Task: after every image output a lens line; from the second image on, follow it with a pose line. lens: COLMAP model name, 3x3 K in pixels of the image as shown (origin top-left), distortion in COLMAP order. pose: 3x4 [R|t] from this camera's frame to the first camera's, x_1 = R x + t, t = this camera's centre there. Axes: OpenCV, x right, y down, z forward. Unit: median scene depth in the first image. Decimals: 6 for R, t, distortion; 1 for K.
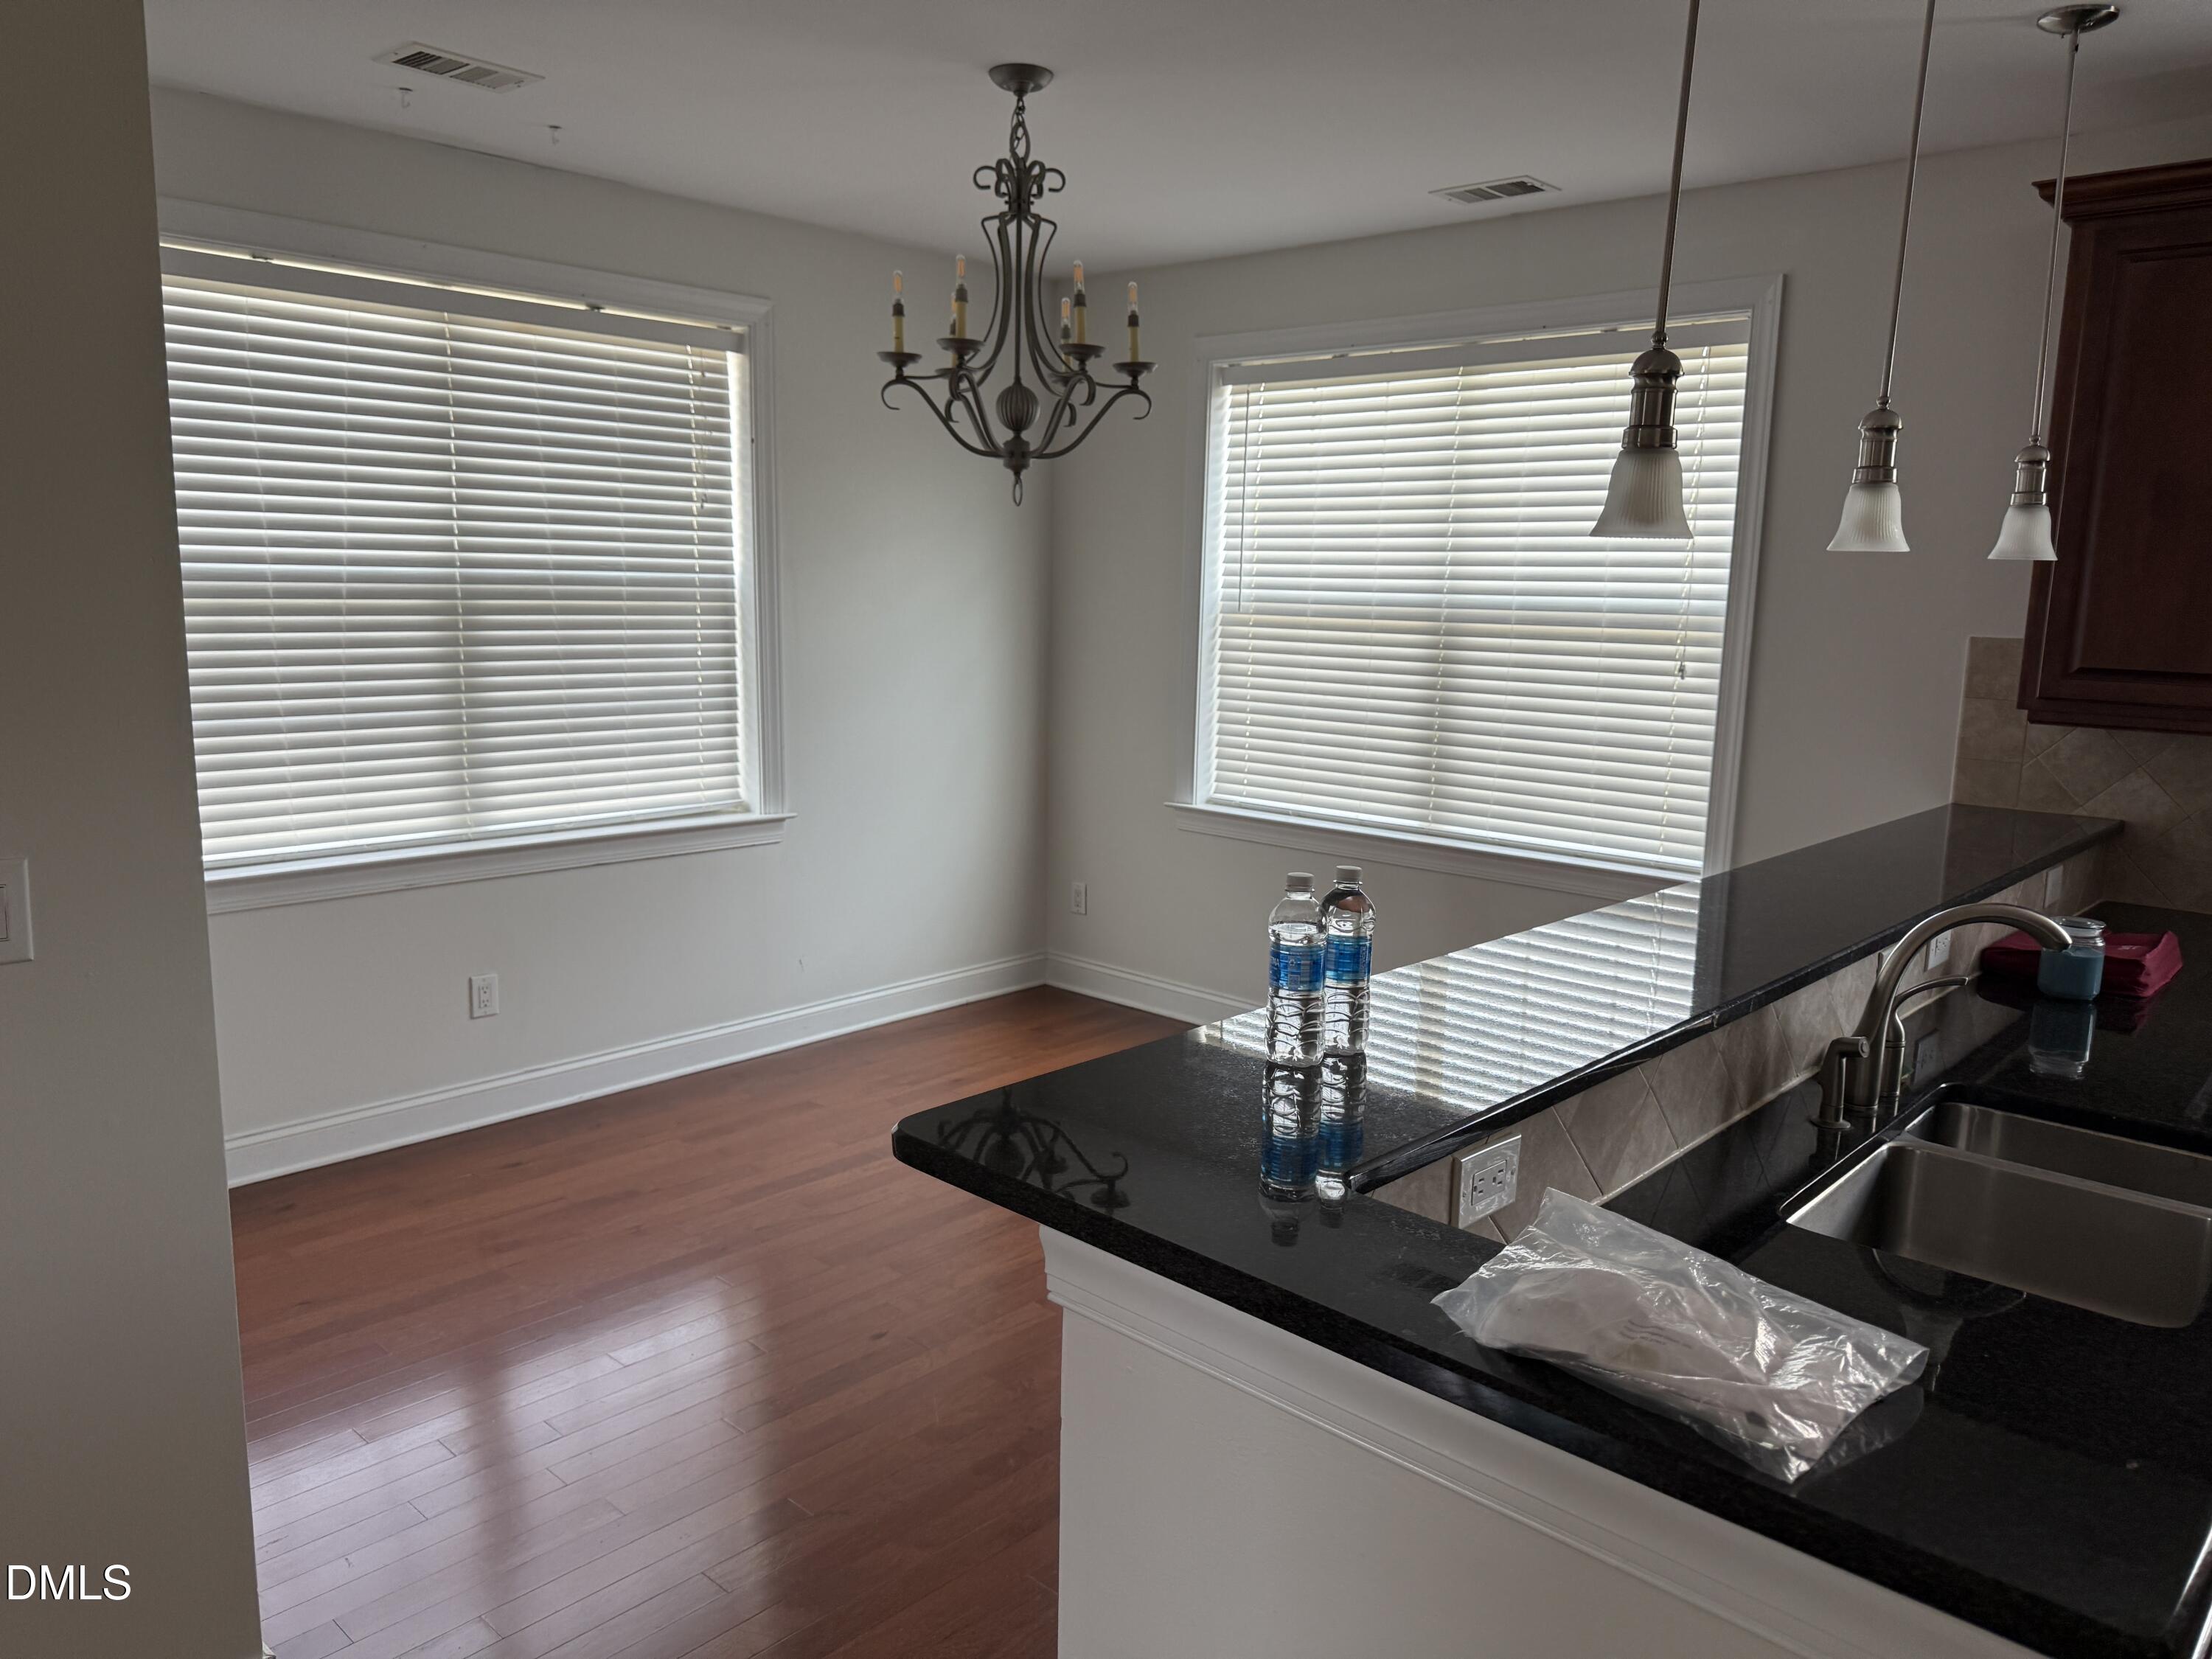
lens RADIAL K [[1560.1, 0, 1088.8], [0, 1560.1, 841.5], [0, 0, 1]] dist [0.015220, -0.027931]
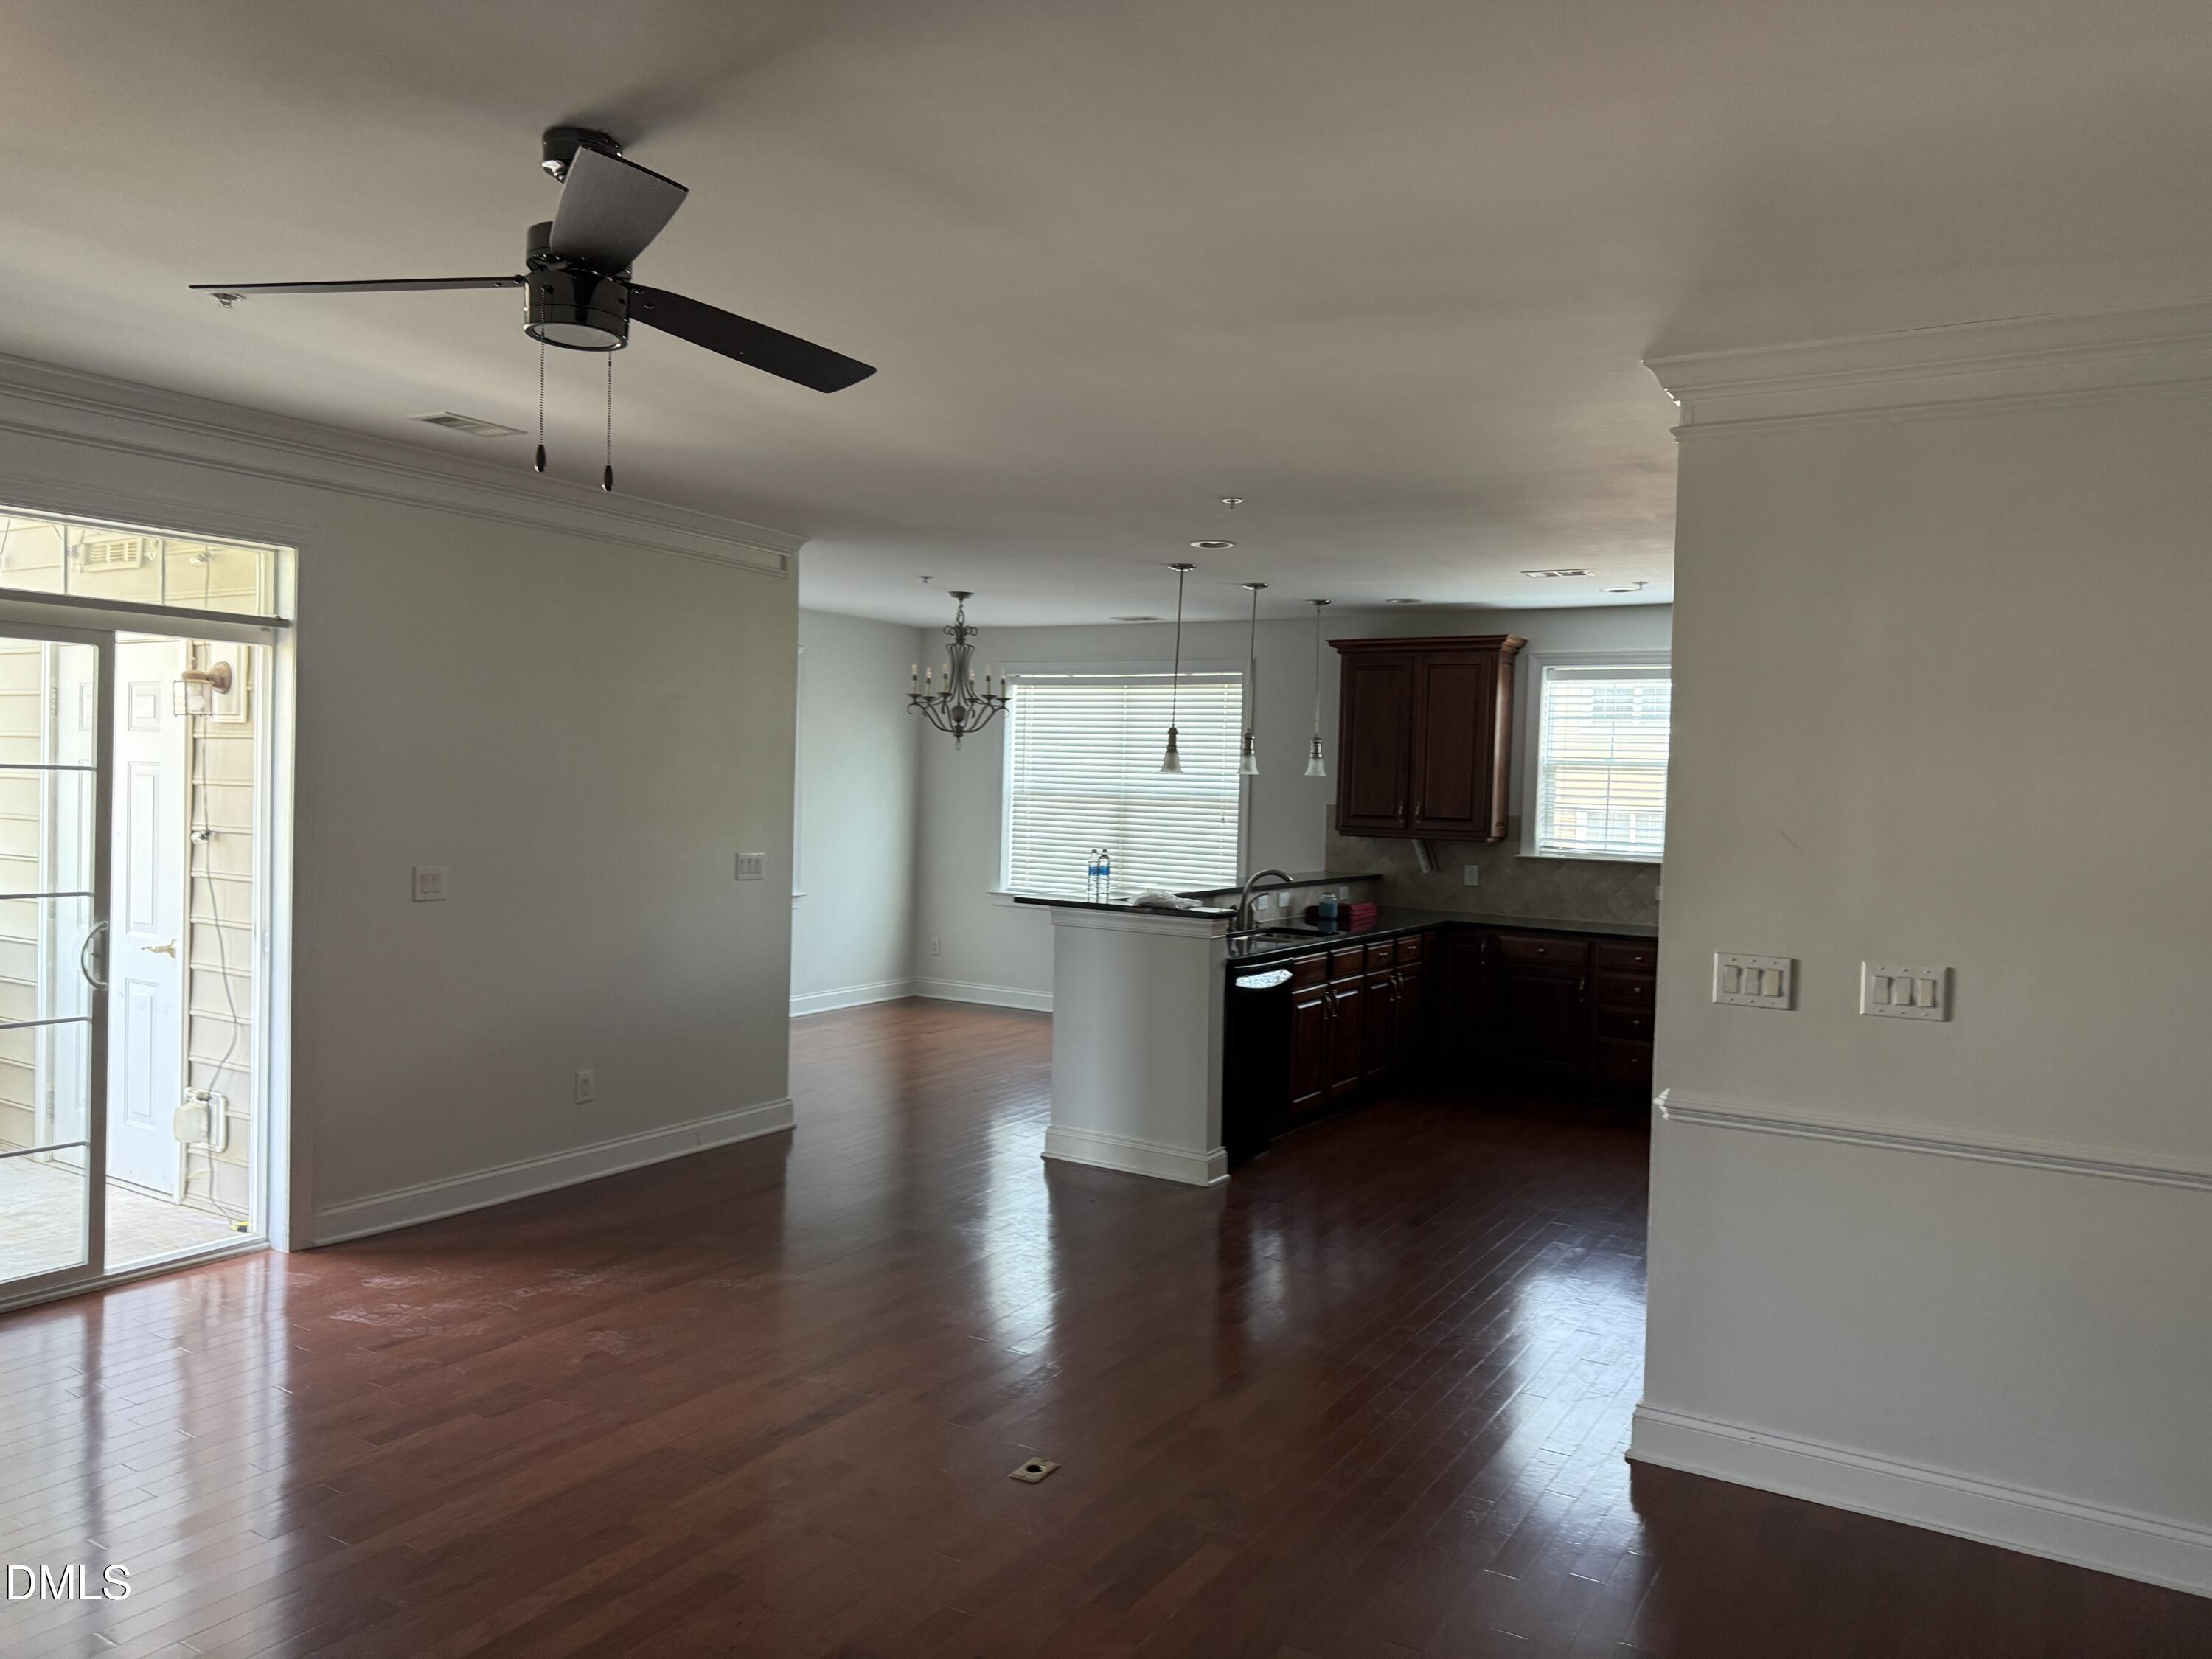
lens RADIAL K [[1560.1, 0, 1120.6], [0, 1560.1, 832.2], [0, 0, 1]] dist [0.015220, -0.027931]
pose [[0.974838, -0.003105, 0.222892, -0.282458], [0.031261, 0.991926, -0.122907, 0.188166], [-0.220711, 0.126782, 0.967064, -1.195446]]
